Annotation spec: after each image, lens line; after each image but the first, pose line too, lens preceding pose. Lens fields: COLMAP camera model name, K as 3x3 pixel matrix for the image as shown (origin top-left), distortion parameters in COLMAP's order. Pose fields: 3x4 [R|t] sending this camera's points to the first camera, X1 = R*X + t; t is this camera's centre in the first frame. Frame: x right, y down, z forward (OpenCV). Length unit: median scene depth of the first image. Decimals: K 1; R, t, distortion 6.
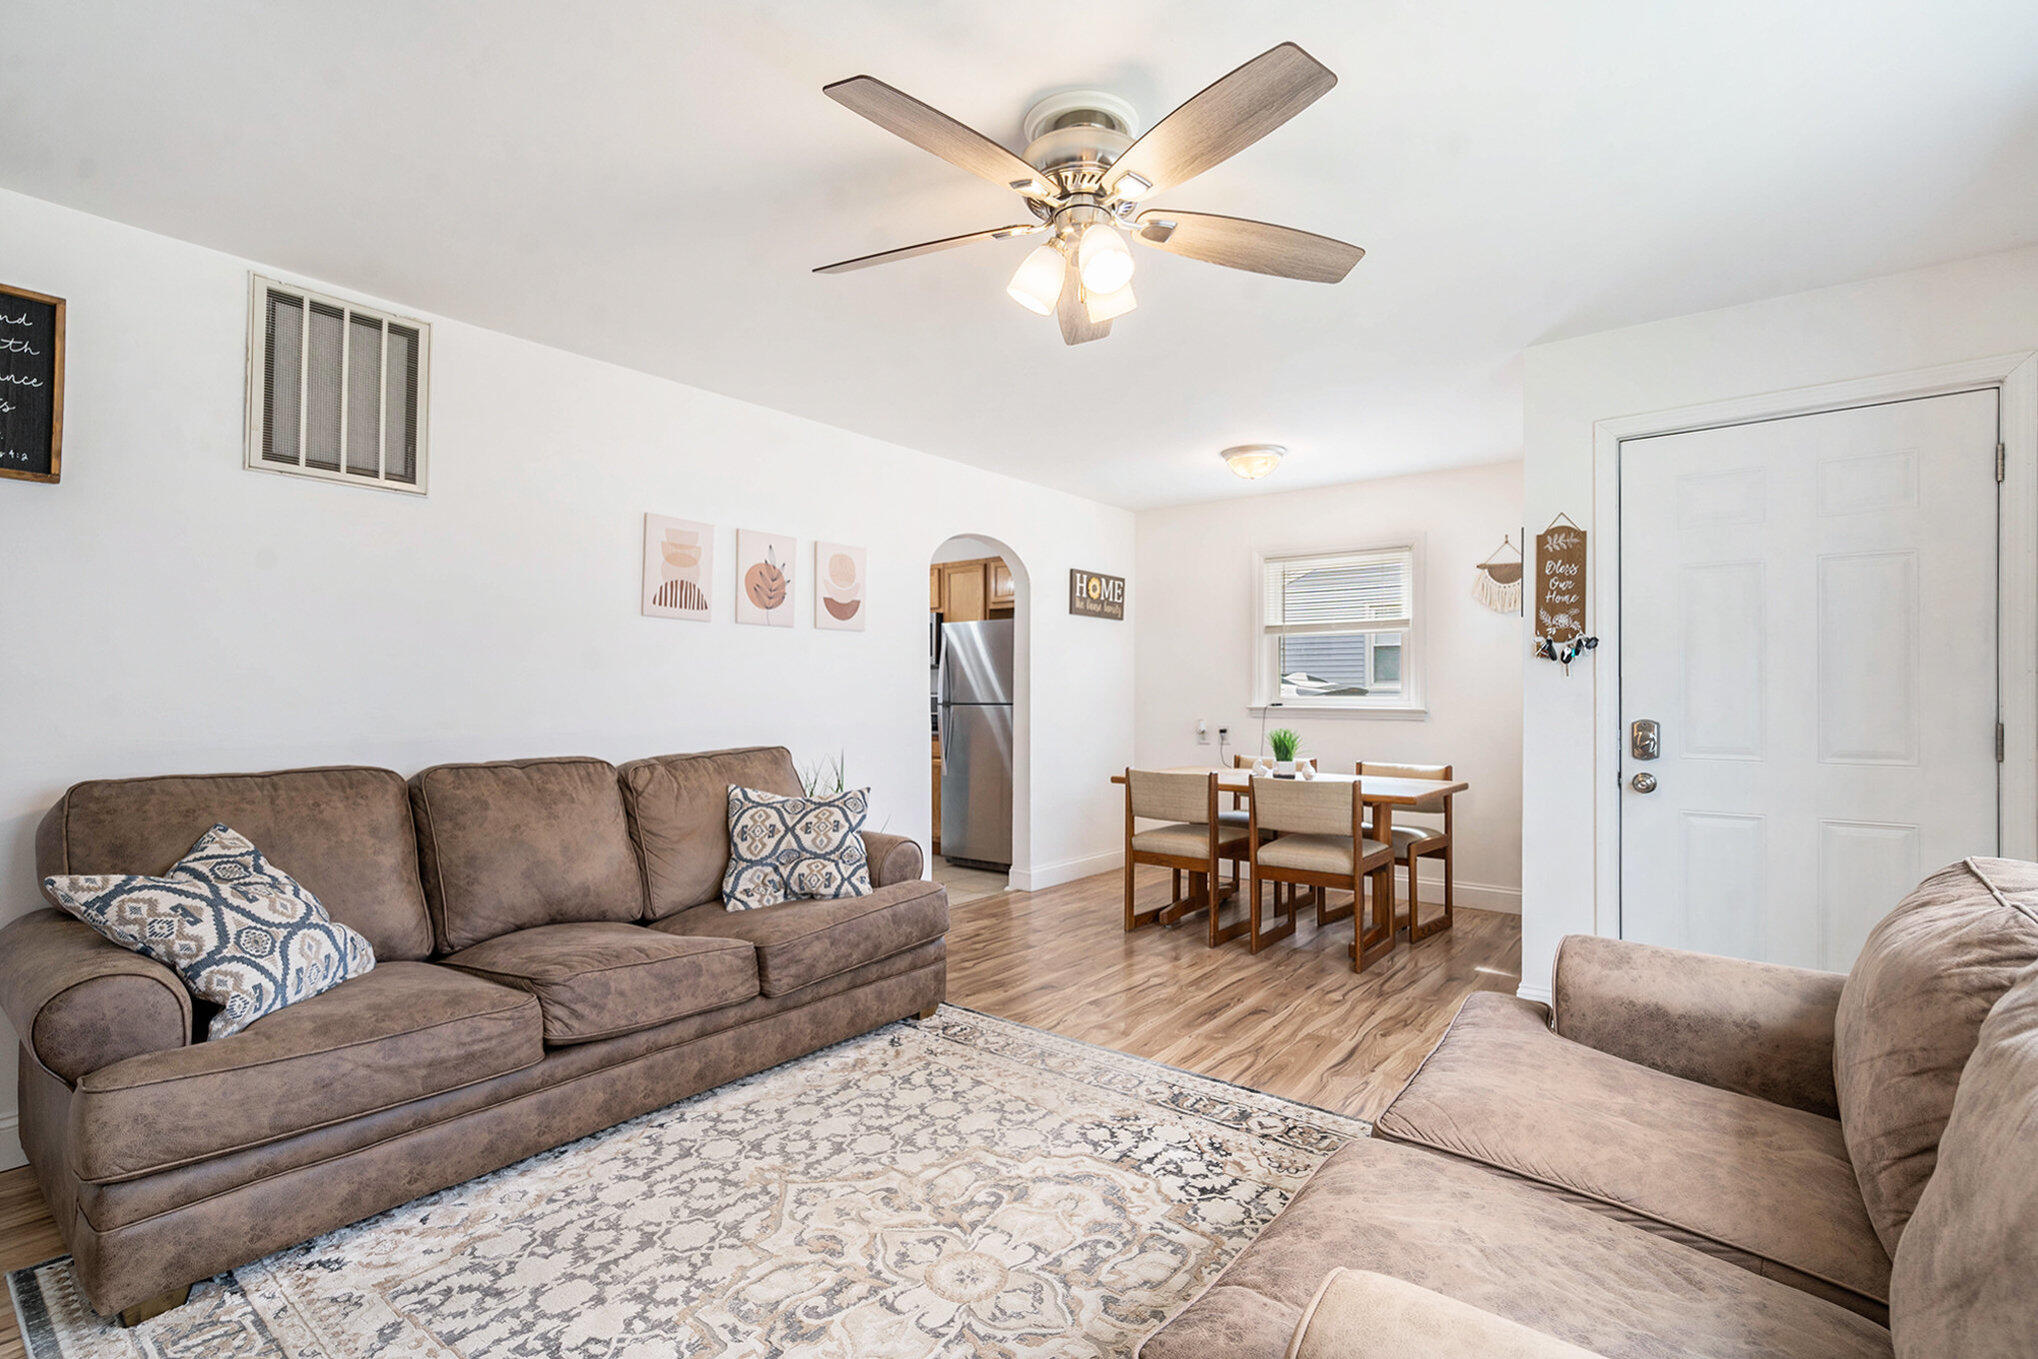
lens RADIAL K [[934.7, 0, 1026.0], [0, 934.7, 683.2], [0, 0, 1]] dist [-0.001274, 0.000787]
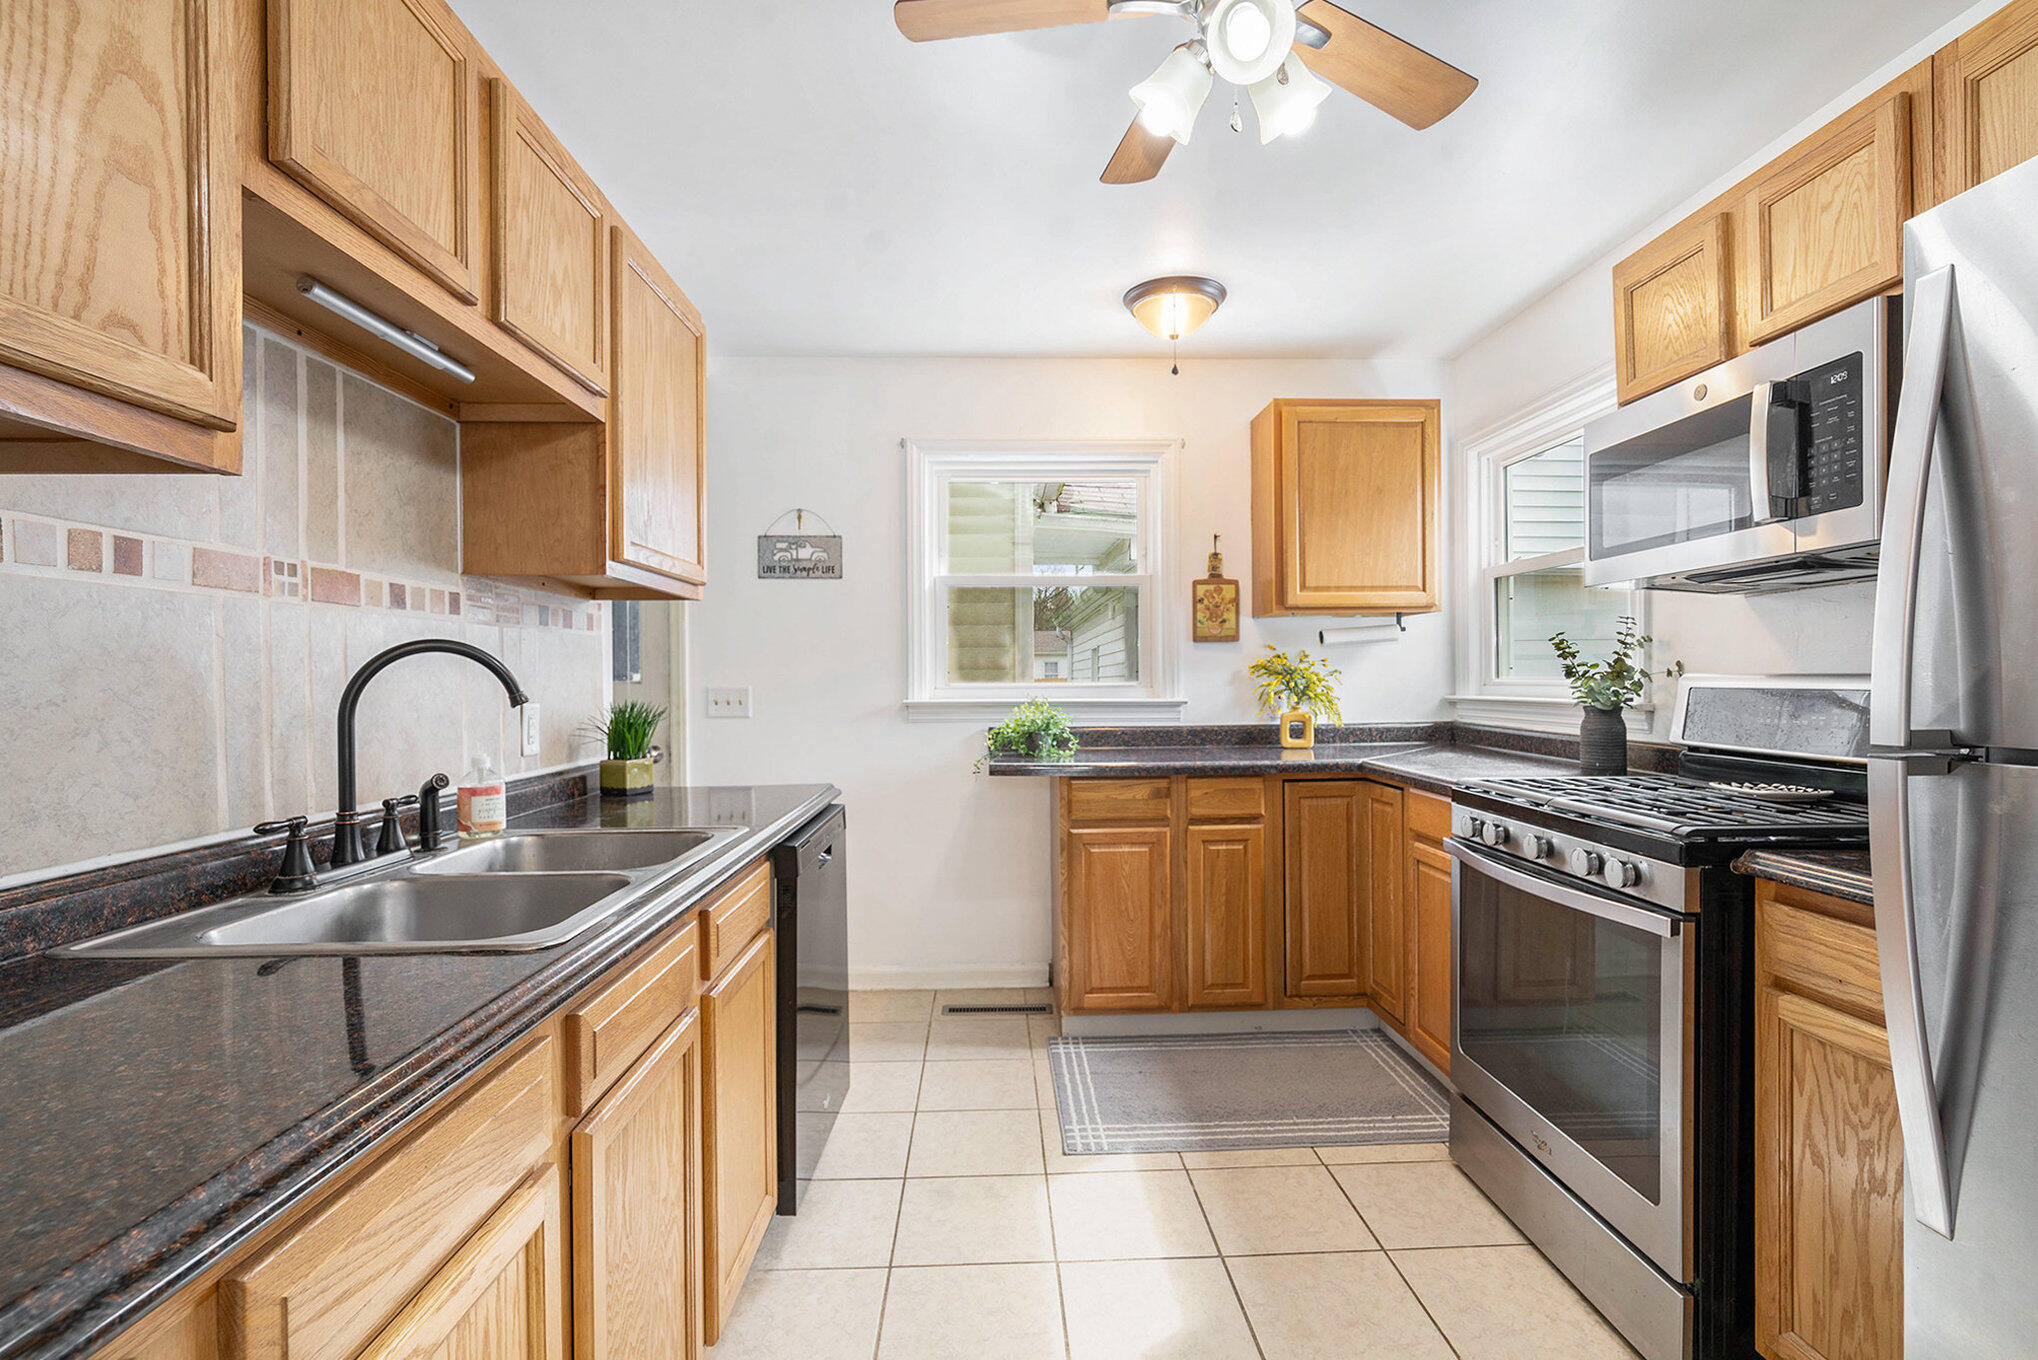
lens RADIAL K [[934.7, 0, 1026.0], [0, 934.7, 683.7], [0, 0, 1]] dist [-0.001274, 0.000787]
pose [[0.639625, -0.003920, -0.768677, -0.063208], [0.018175, 0.999785, 0.010026, 0.008809], [0.768472, -0.020384, 0.639559, 0.828241]]
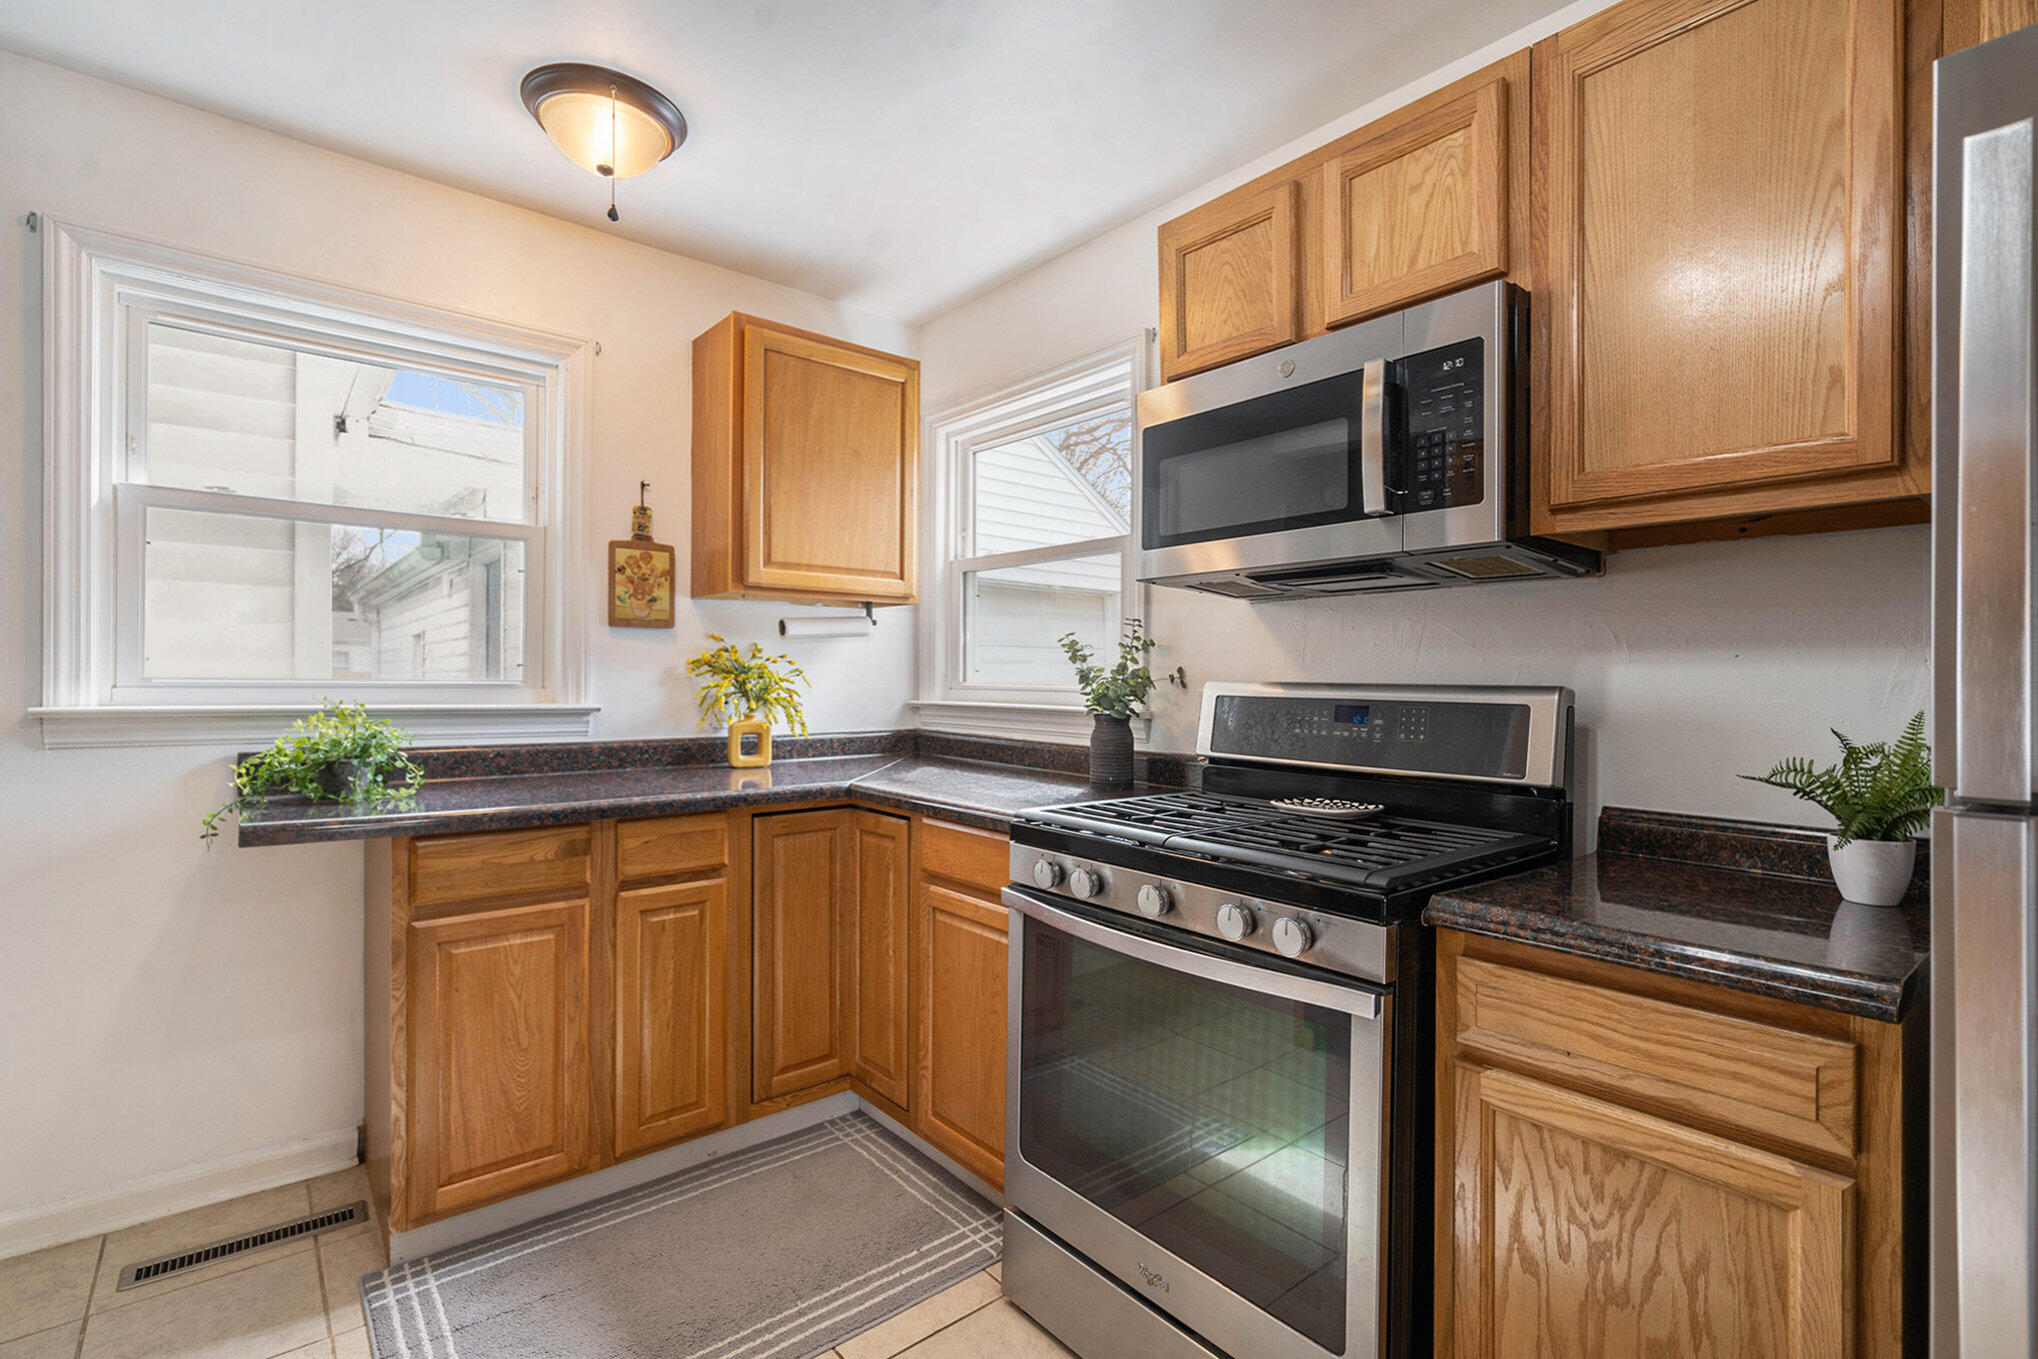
lens RADIAL K [[934.7, 0, 1026.0], [0, 934.7, 683.2], [0, 0, 1]] dist [-0.001274, 0.000787]
pose [[0.977174, 0.007780, -0.212298, -0.168245], [-0.004544, 0.999866, 0.015727, 0.008963], [0.212392, -0.014404, 0.977078, 0.907206]]
